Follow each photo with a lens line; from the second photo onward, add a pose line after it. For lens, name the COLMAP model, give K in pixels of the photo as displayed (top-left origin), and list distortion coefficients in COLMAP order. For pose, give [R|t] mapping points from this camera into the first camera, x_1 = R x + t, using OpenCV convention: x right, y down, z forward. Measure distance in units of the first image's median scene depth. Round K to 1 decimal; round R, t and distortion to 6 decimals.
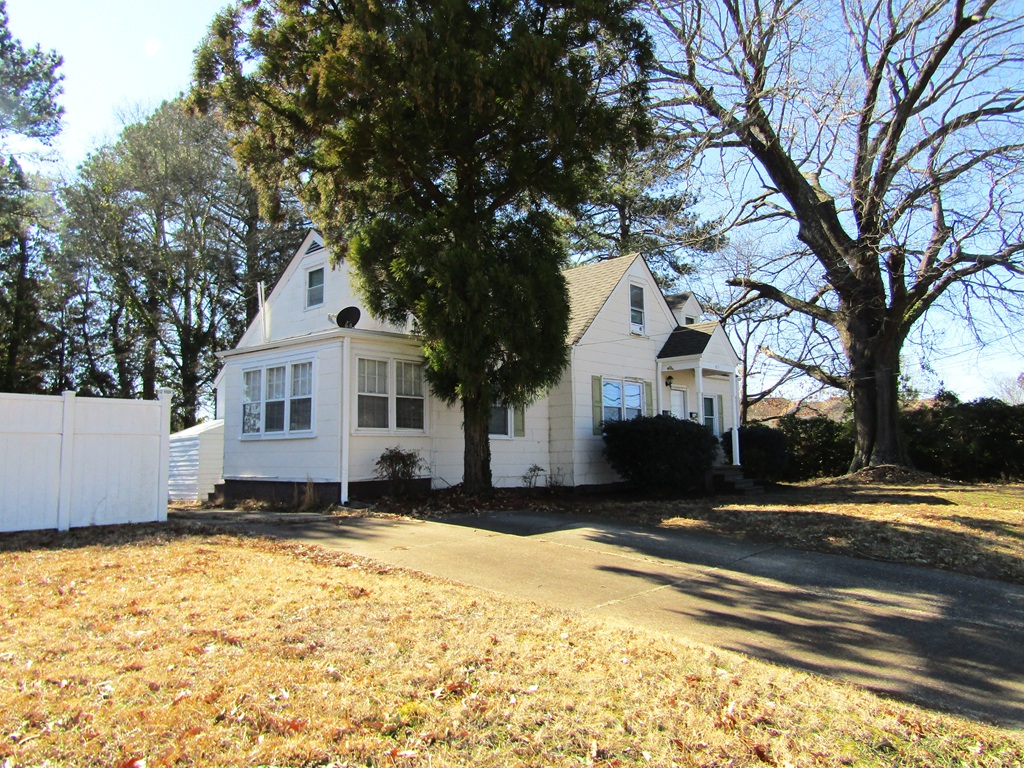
lens RADIAL K [[728.9, 0, 510.3], [0, 728.9, 385.4], [0, 0, 1]] dist [-0.014481, 0.010043]
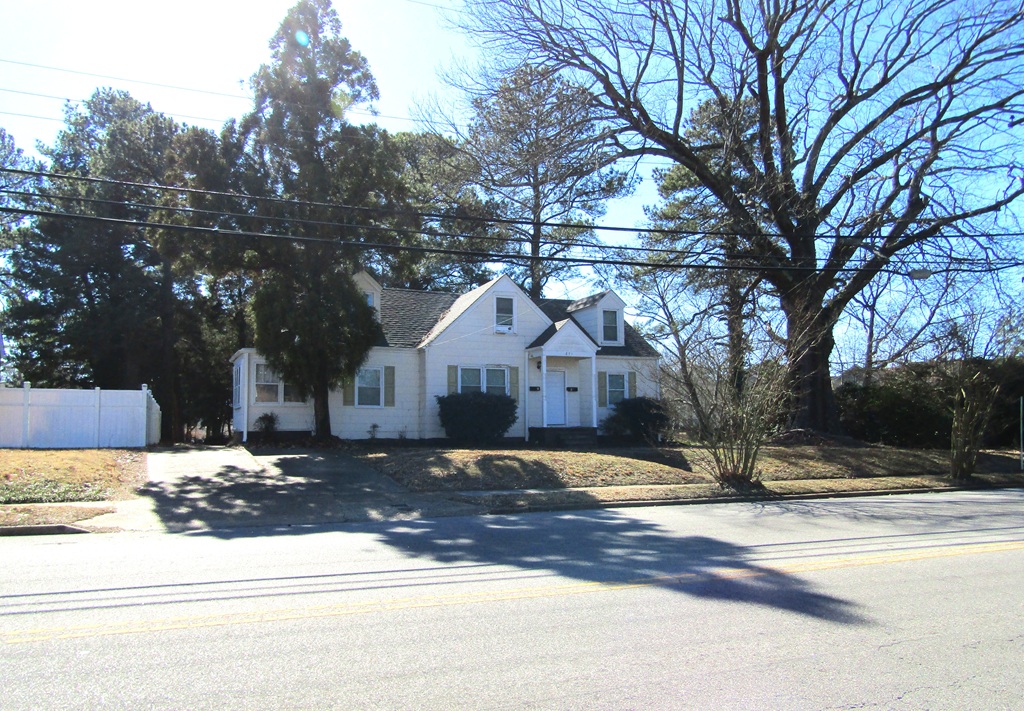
lens RADIAL K [[737.1, 0, 506.3], [0, 737.1, 379.7], [0, 0, 1]] dist [0.000223, 0.000173]
pose [[0.911761, -0.017586, -0.410345, 0.753994], [0.032408, 0.999048, 0.029194, -0.021271], [0.409441, -0.039917, 0.911463, -0.287116]]
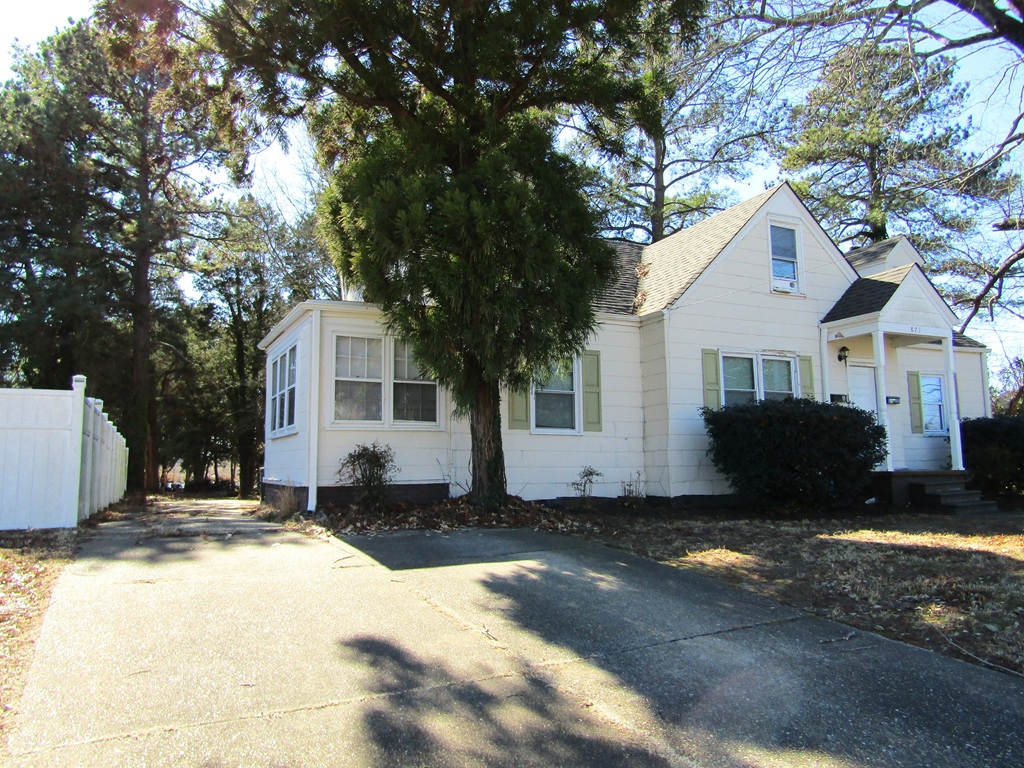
lens RADIAL K [[728.9, 0, 509.9], [0, 728.9, 378.1], [0, 0, 1]] dist [-0.014481, 0.010043]
pose [[0.926430, -0.041977, -0.374119, 0.187869], [0.035397, 0.999074, -0.024446, 0.025336], [0.374798, 0.009405, 0.927059, 0.211184]]
